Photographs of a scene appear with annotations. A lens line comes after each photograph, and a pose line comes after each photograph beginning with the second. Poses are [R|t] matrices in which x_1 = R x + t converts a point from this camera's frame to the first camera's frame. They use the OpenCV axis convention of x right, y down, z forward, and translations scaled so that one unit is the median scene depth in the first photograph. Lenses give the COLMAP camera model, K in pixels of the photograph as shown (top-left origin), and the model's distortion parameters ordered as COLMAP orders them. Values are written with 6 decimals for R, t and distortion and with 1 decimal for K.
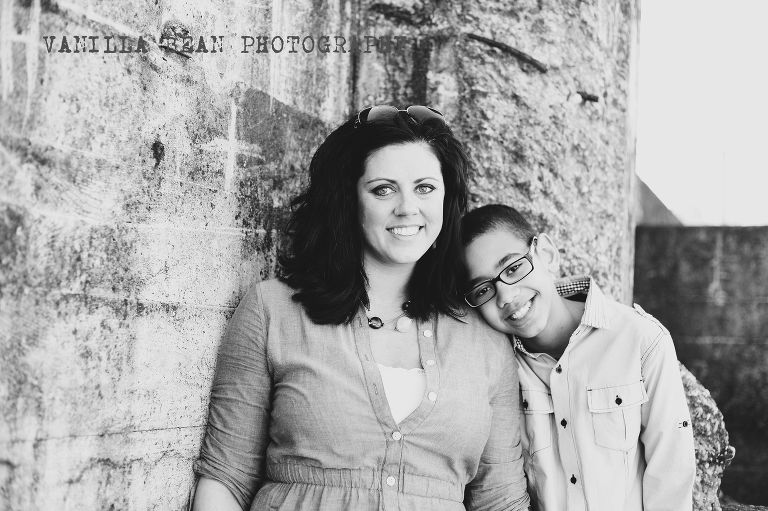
lens RADIAL K [[1176.6, 0, 392.0], [0, 1176.6, 255.6], [0, 0, 1]] dist [-0.092119, 0.000000]
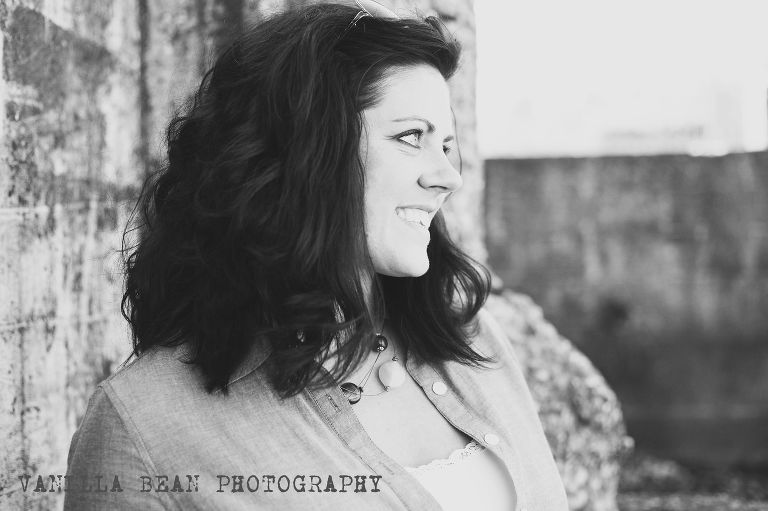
lens RADIAL K [[1176.6, 0, 386.8], [0, 1176.6, 256.2], [0, 0, 1]] dist [-0.092119, 0.000000]
pose [[0.968845, -0.046588, 0.243247, -0.101184], [0.029858, 0.996956, 0.072021, -0.045574], [-0.245862, -0.062514, 0.967287, 0.328769]]
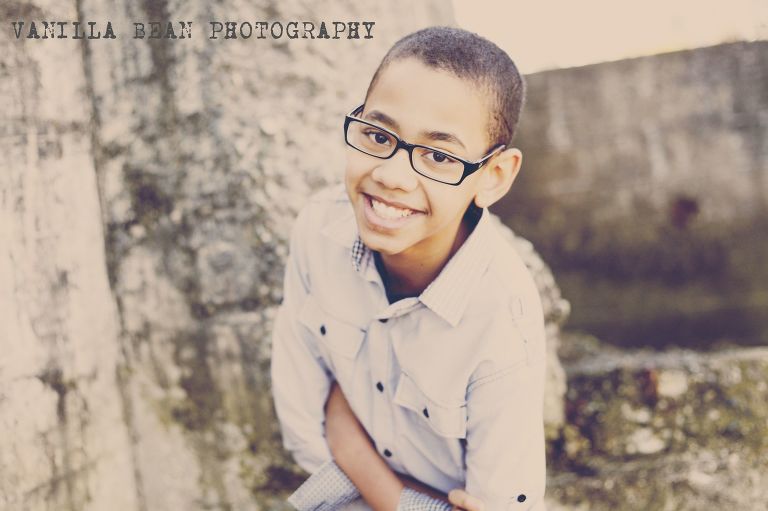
lens RADIAL K [[1176.6, 0, 383.6], [0, 1176.6, 263.8], [0, 0, 1]] dist [-0.092119, 0.000000]
pose [[0.983474, -0.158299, 0.087863, 0.112936], [0.148182, 0.982629, 0.111724, 0.017008], [-0.104022, -0.096858, 0.989847, 0.166811]]
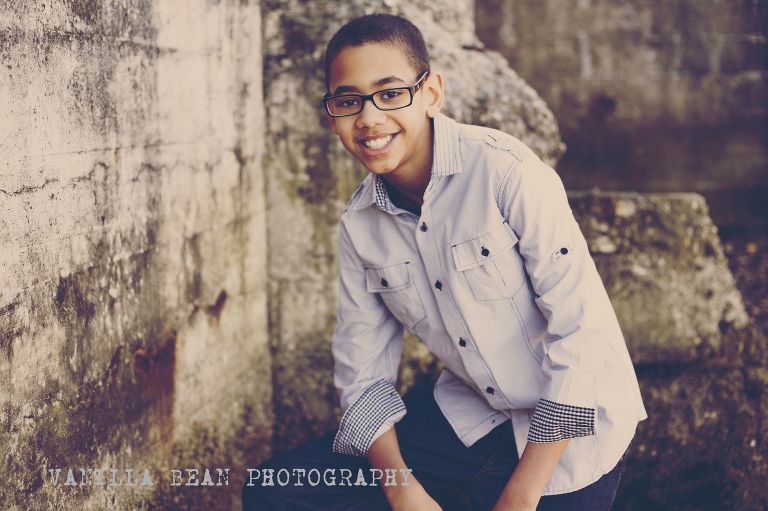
lens RADIAL K [[1176.6, 0, 378.0], [0, 1176.6, 253.2], [0, 0, 1]] dist [-0.092119, 0.000000]
pose [[0.978666, -0.073235, 0.191961, -0.246951], [0.033186, 0.978393, 0.204071, 0.006772], [-0.202758, -0.193347, 0.959951, -0.366955]]
